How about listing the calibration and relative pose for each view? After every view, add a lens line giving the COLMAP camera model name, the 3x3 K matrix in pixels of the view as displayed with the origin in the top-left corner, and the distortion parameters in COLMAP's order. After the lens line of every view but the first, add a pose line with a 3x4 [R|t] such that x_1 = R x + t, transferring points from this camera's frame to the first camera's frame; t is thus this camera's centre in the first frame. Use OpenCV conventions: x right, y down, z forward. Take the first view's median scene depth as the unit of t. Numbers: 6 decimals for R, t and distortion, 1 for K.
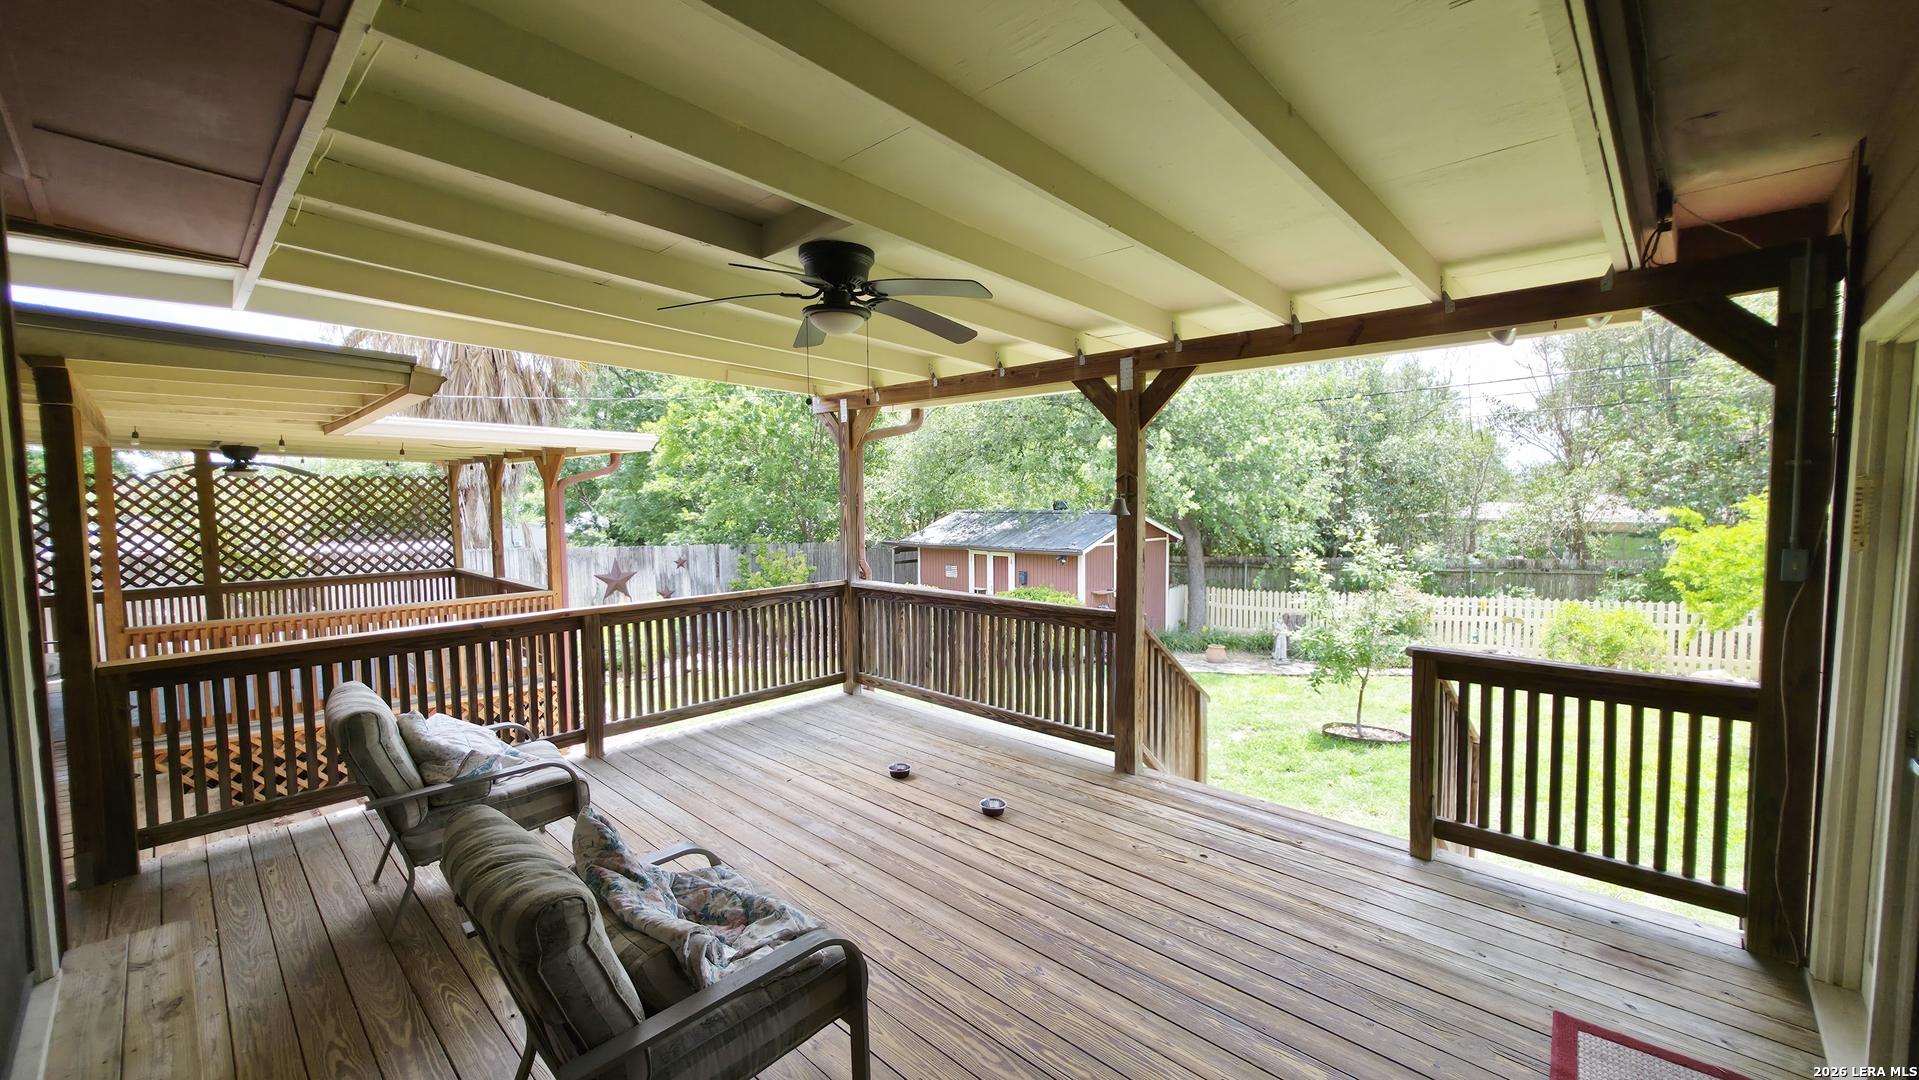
lens RADIAL K [[762.0, 0, 954.3], [0, 762.0, 542.0], [0, 0, 1]] dist [0.001853, -0.000512]
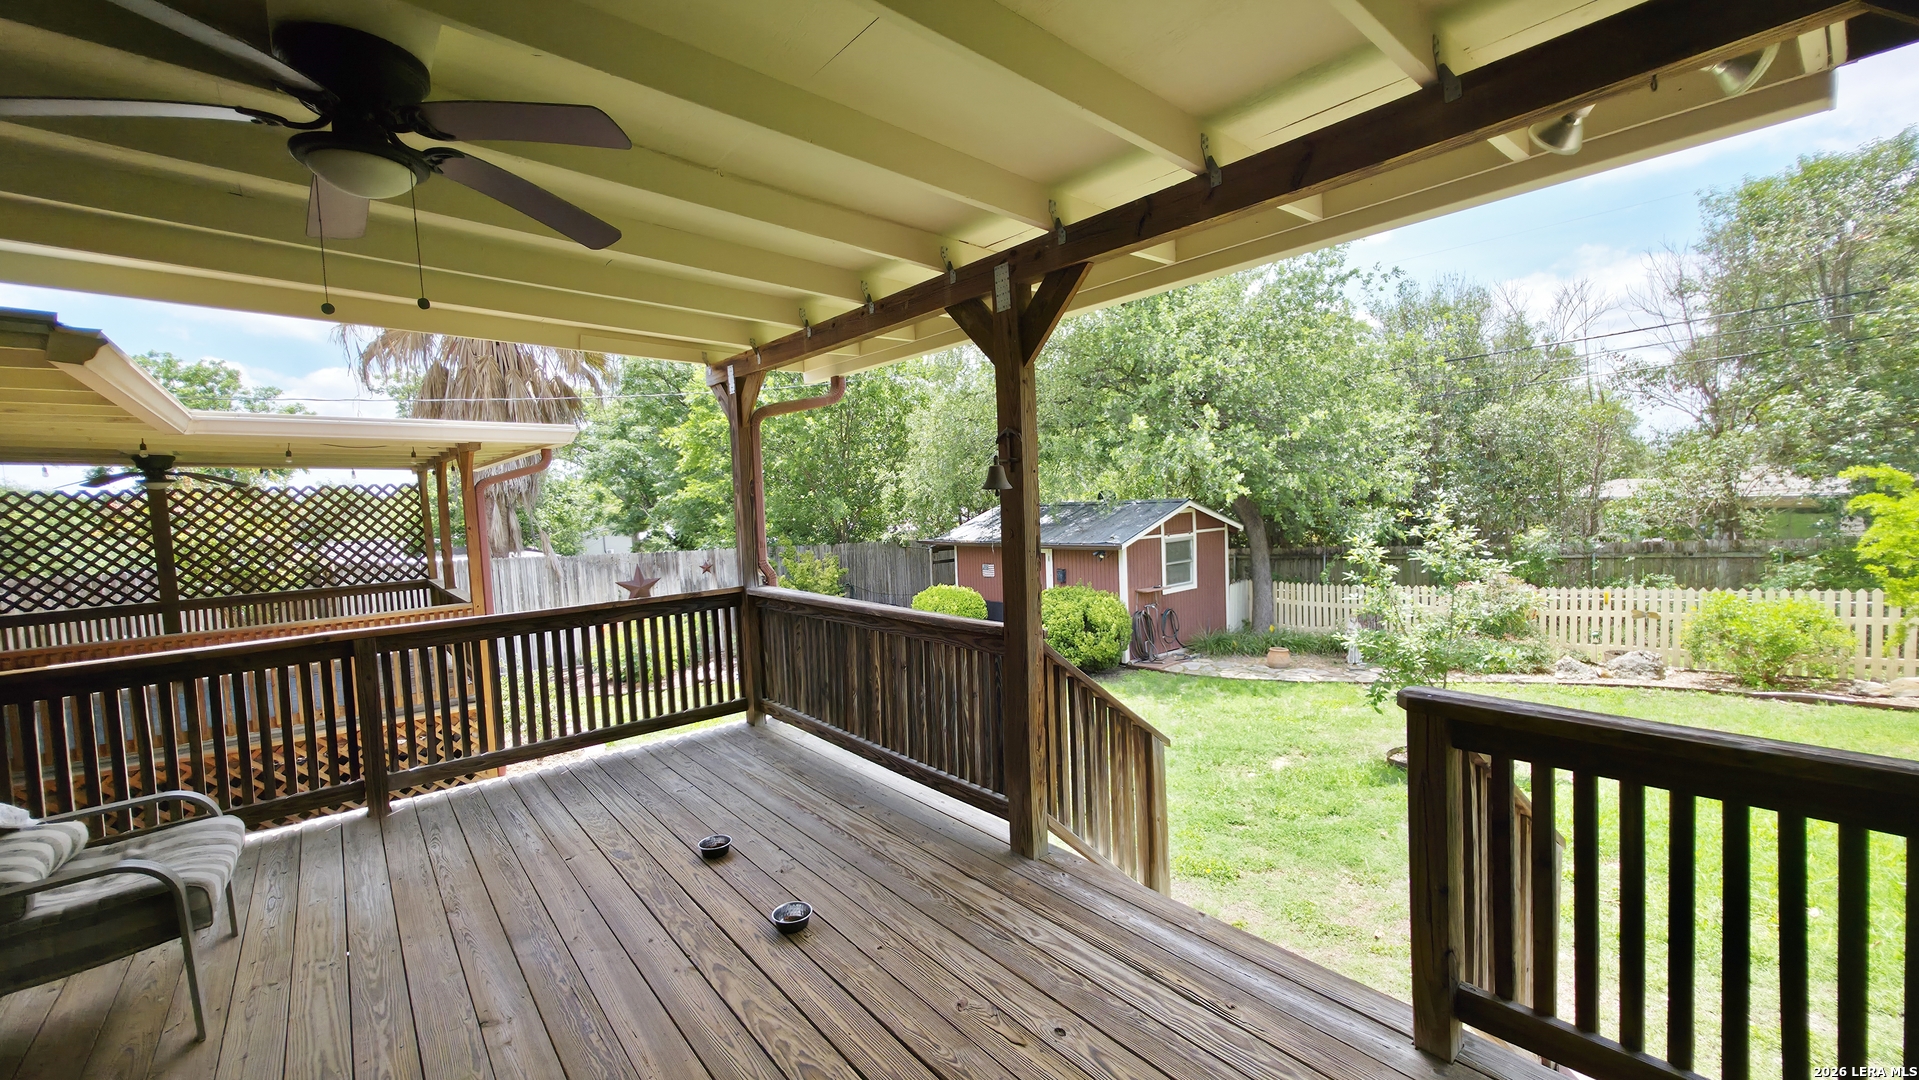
lens RADIAL K [[762.0, 0, 954.6], [0, 762.0, 541.9], [0, 0, 1]] dist [0.001853, -0.000512]
pose [[0.993671, -0.025561, -0.109384, 0.135548], [0.025705, 0.999670, -0.000101, 0.006134], [0.109351, -0.002711, 0.994000, 0.160744]]
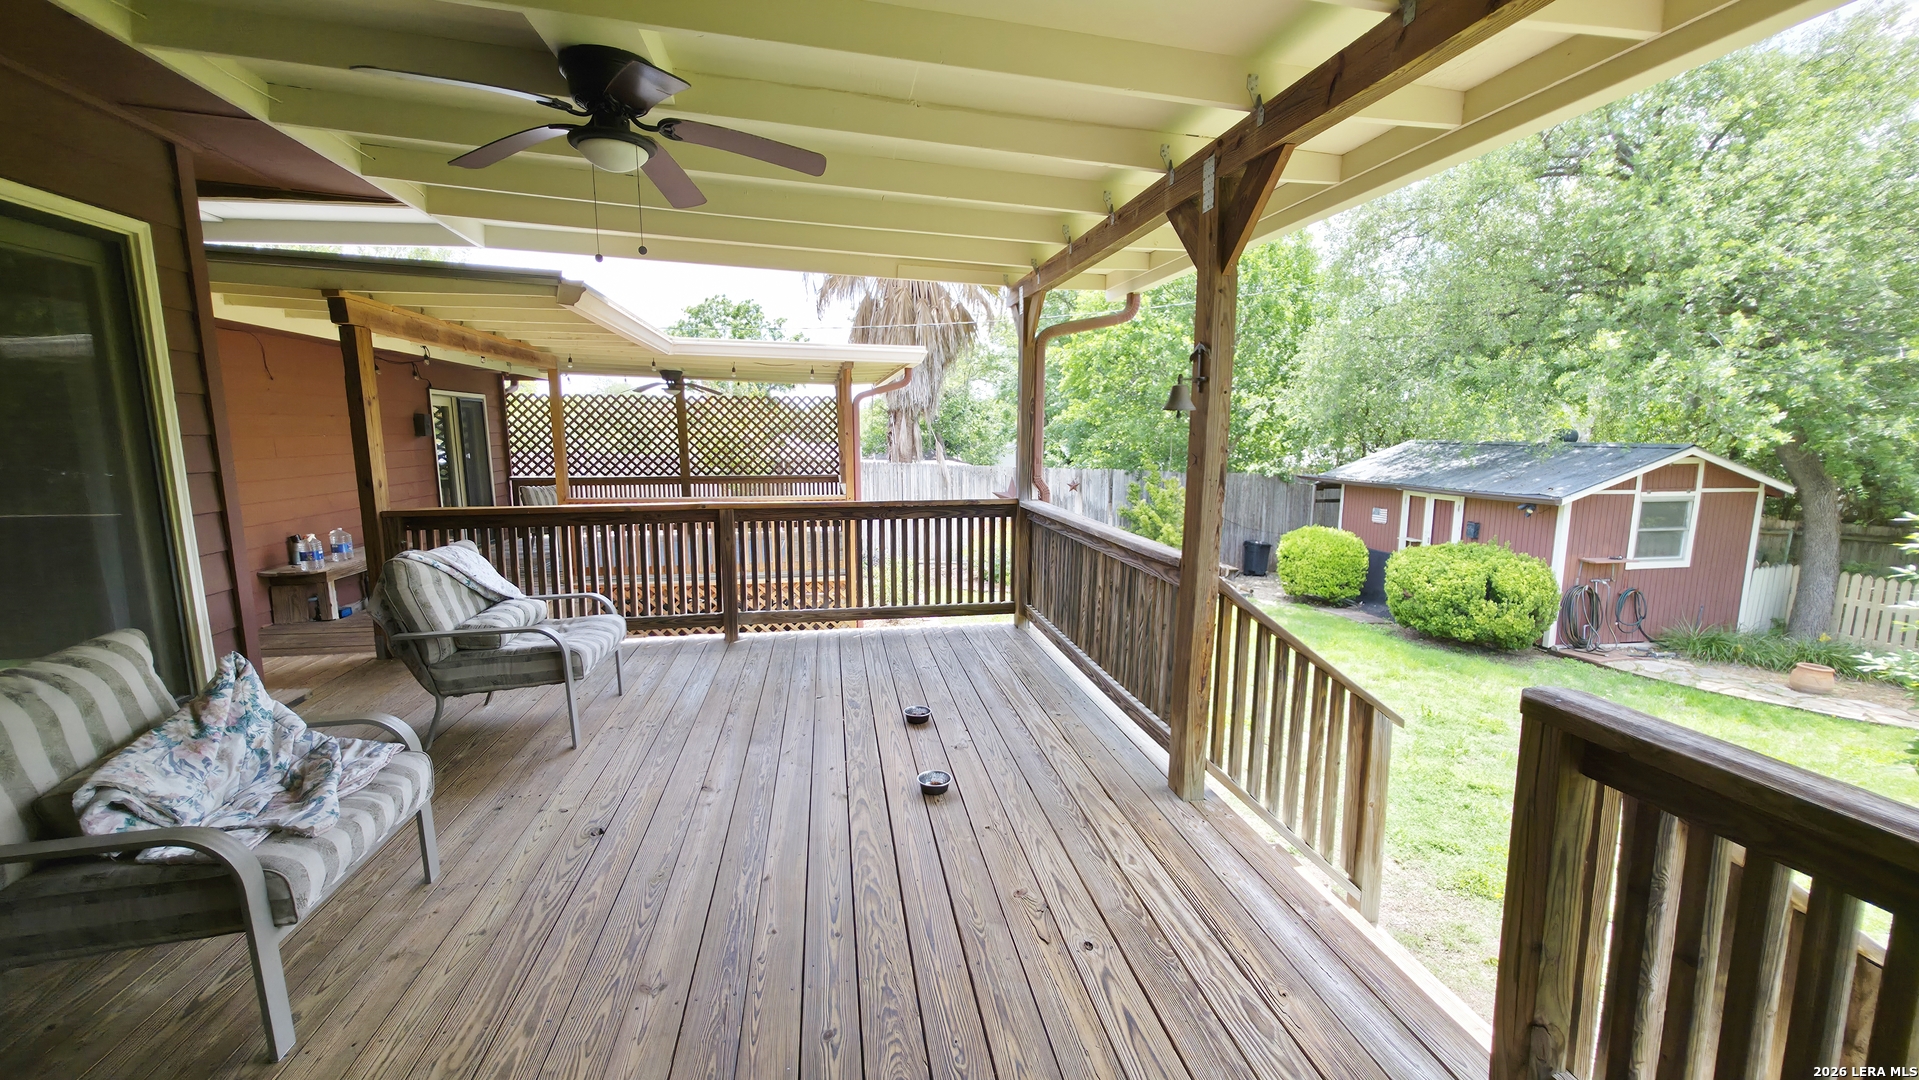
lens RADIAL K [[762.0, 0, 959.1], [0, 762.0, 540.5], [0, 0, 1]] dist [0.001853, -0.000512]
pose [[0.811455, 0.097260, -0.576266, 0.241418], [-0.047149, 0.993735, 0.101327, 0.009296], [0.582511, -0.055052, 0.810957, 0.189470]]
